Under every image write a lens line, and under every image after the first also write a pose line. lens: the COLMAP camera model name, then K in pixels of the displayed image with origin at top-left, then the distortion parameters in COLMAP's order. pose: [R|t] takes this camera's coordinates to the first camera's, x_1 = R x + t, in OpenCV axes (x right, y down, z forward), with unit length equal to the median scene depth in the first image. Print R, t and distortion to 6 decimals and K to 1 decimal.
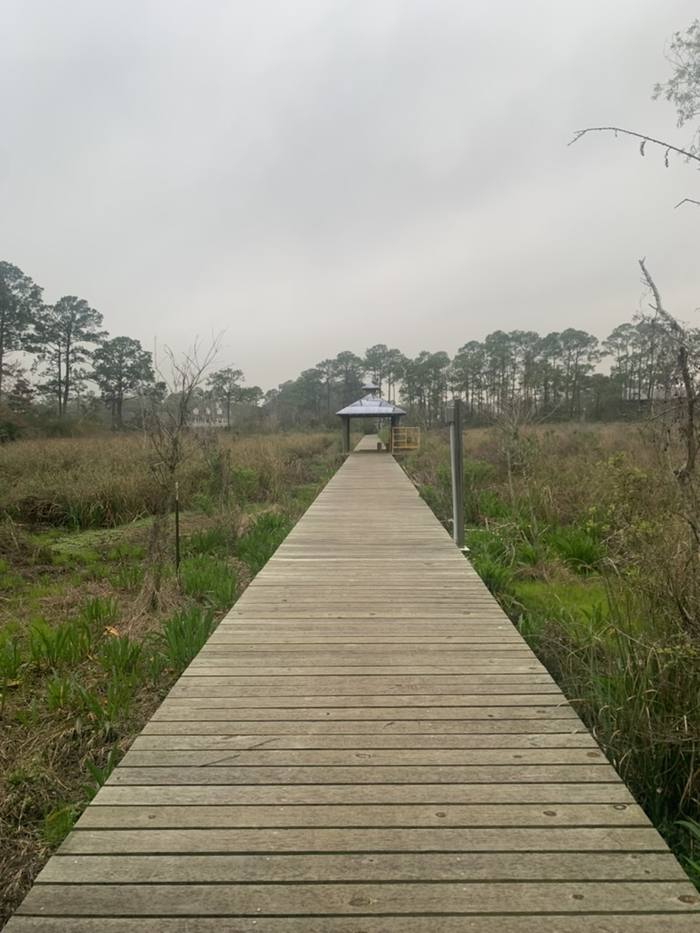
lens RADIAL K [[1182.0, 0, 350.0], [0, 1182.0, 466.5], [0, 0, 1]] dist [0.142026, -0.009838]
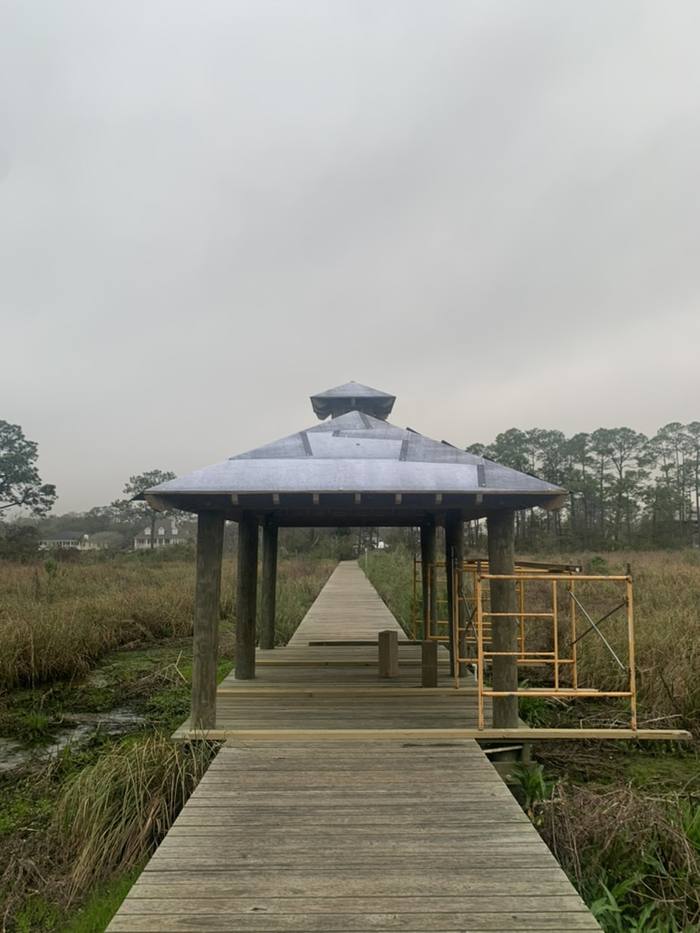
lens RADIAL K [[1182.0, 0, 350.0], [0, 1182.0, 466.5], [0, 0, 1]] dist [0.142026, -0.009838]
pose [[0.999756, 0.011057, 0.019108, 0.003755], [-0.009026, 0.994614, -0.103257, -0.008592], [-0.020147, 0.103059, 0.994471, 0.233229]]
